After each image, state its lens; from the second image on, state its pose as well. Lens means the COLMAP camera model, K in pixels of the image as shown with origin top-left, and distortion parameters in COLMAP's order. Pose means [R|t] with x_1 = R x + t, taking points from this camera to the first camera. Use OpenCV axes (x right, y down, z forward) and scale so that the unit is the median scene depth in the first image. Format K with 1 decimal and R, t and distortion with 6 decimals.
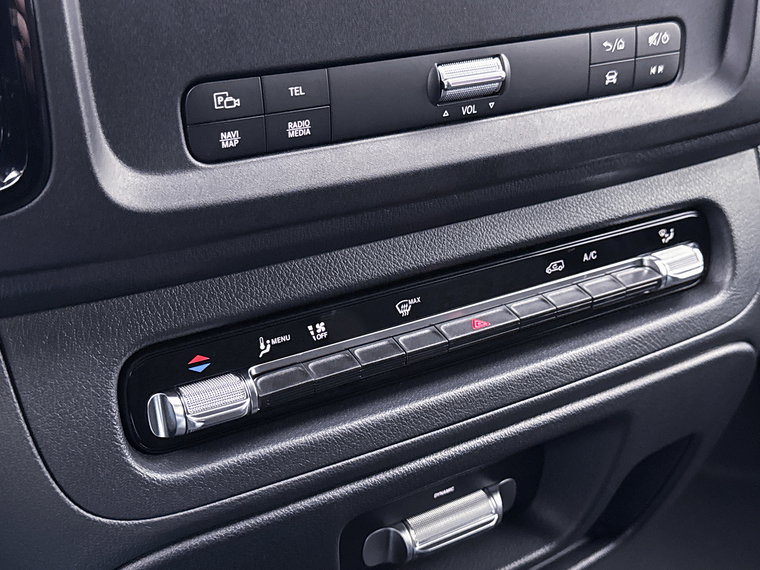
lens RADIAL K [[998.1, 0, 376.0], [0, 998.1, 284.3], [0, 0, 1]] dist [0.096904, 0.000000]
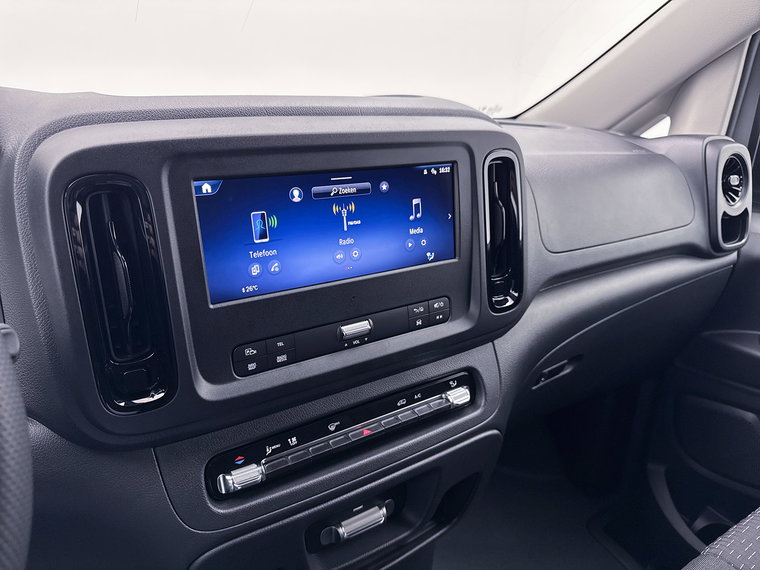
lens RADIAL K [[547.5, 0, 379.9], [0, 547.5, 281.7], [0, 0, 1]] dist [0.075746, -0.047361]
pose [[0.999310, -0.029718, 0.022295, 0.122091], [0.032706, 0.988375, -0.148480, -0.117836], [-0.017623, 0.149106, 0.988664, -0.317006]]
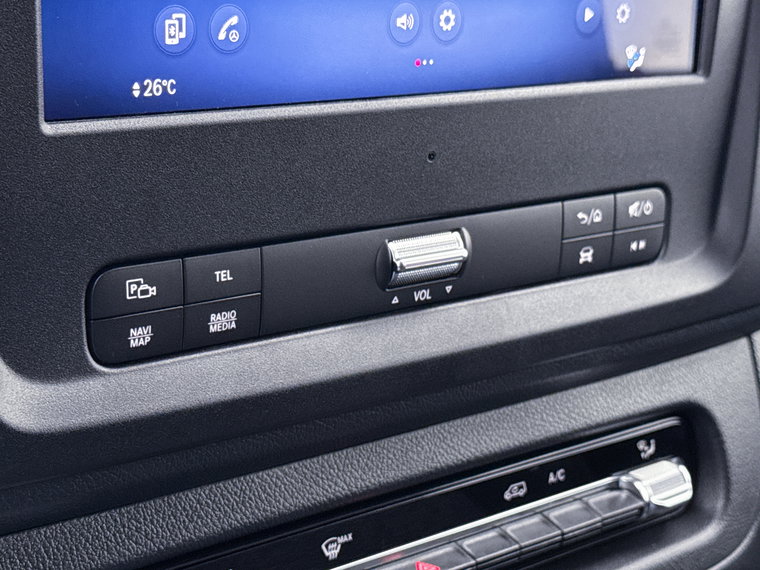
lens RADIAL K [[1527.9, 0, 381.1], [0, 1527.9, 287.6], [0, 0, 1]] dist [0.152948, 0.000000]
pose [[0.986597, 0.028412, 0.160685, -0.130272], [-0.009575, 0.993108, -0.116809, -0.037712], [-0.162896, 0.113705, 0.980069, -0.175061]]
